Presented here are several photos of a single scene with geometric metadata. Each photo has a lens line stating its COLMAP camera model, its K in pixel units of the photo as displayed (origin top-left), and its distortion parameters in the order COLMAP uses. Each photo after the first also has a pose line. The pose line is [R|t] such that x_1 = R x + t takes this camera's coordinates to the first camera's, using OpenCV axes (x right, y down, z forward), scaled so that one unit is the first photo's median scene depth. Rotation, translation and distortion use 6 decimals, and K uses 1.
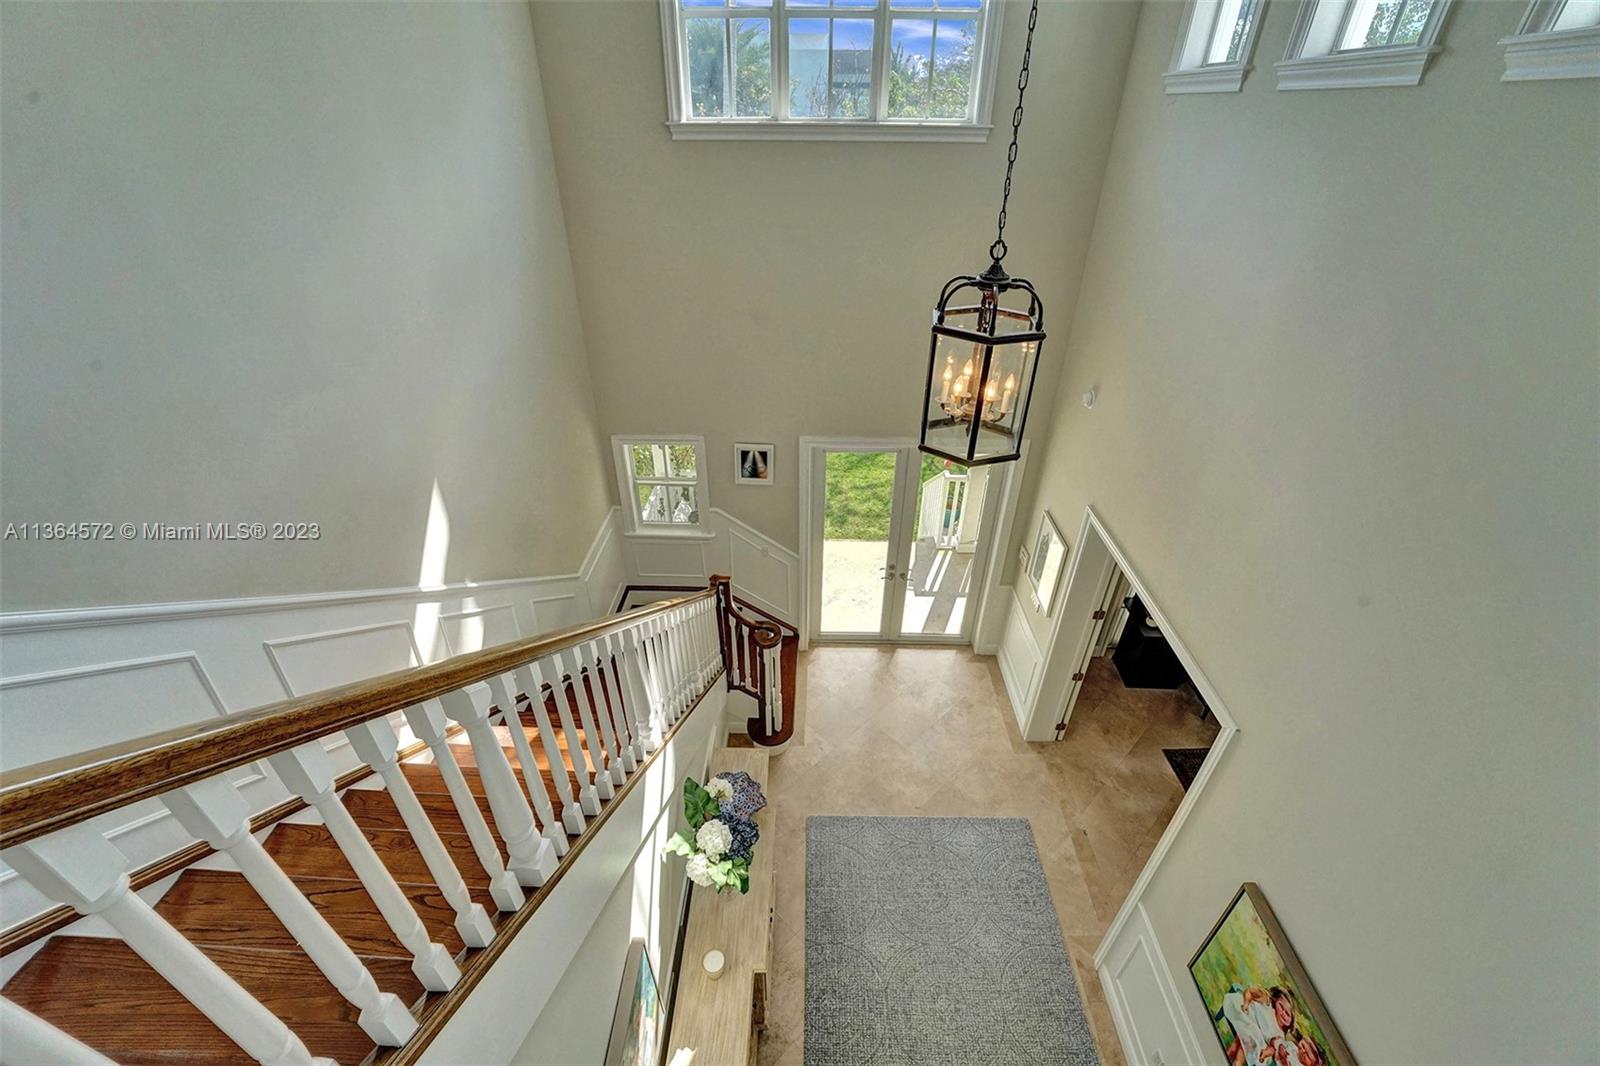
lens RADIAL K [[662.3, 0, 793.1], [0, 662.3, 531.4], [0, 0, 1]] dist [-0.031276, 0.004401]
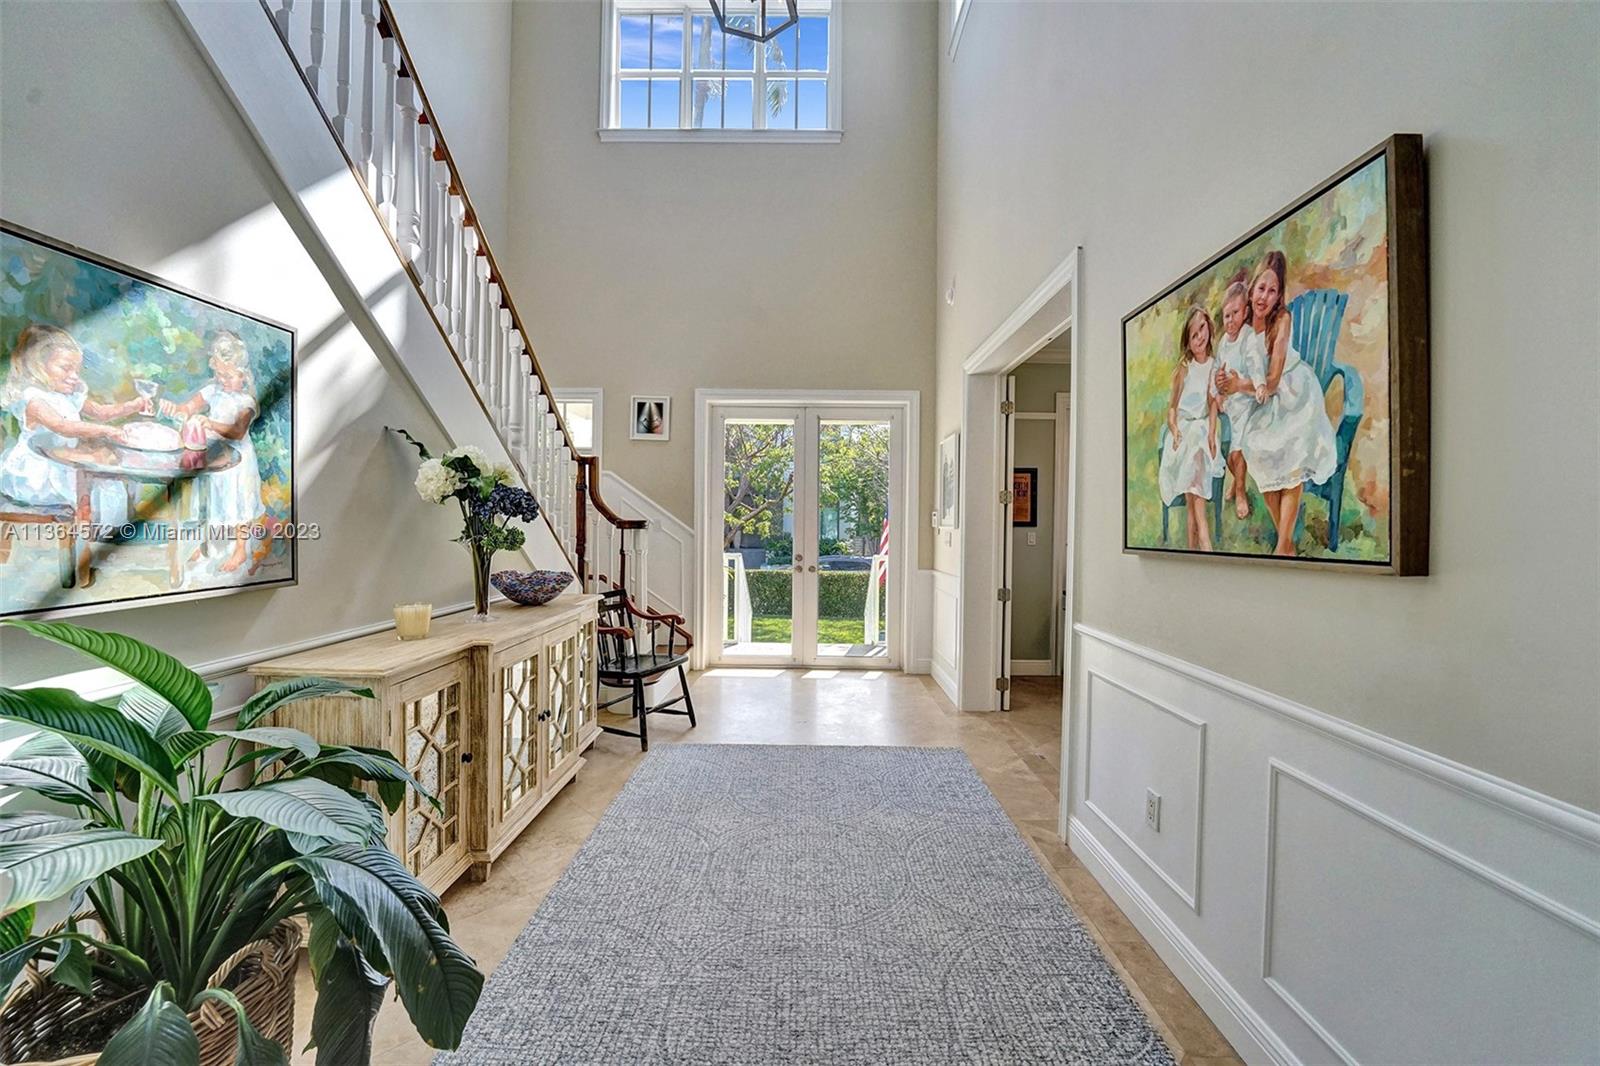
lens RADIAL K [[662.3, 0, 797.3], [0, 662.3, 526.0], [0, 0, 1]] dist [-0.031276, 0.004401]
pose [[0.999925, 0.009928, 0.007103, 0.160937], [-0.004406, 0.836136, -0.548505, 0.591225], [-0.011385, 0.548433, 0.836117, 0.252558]]
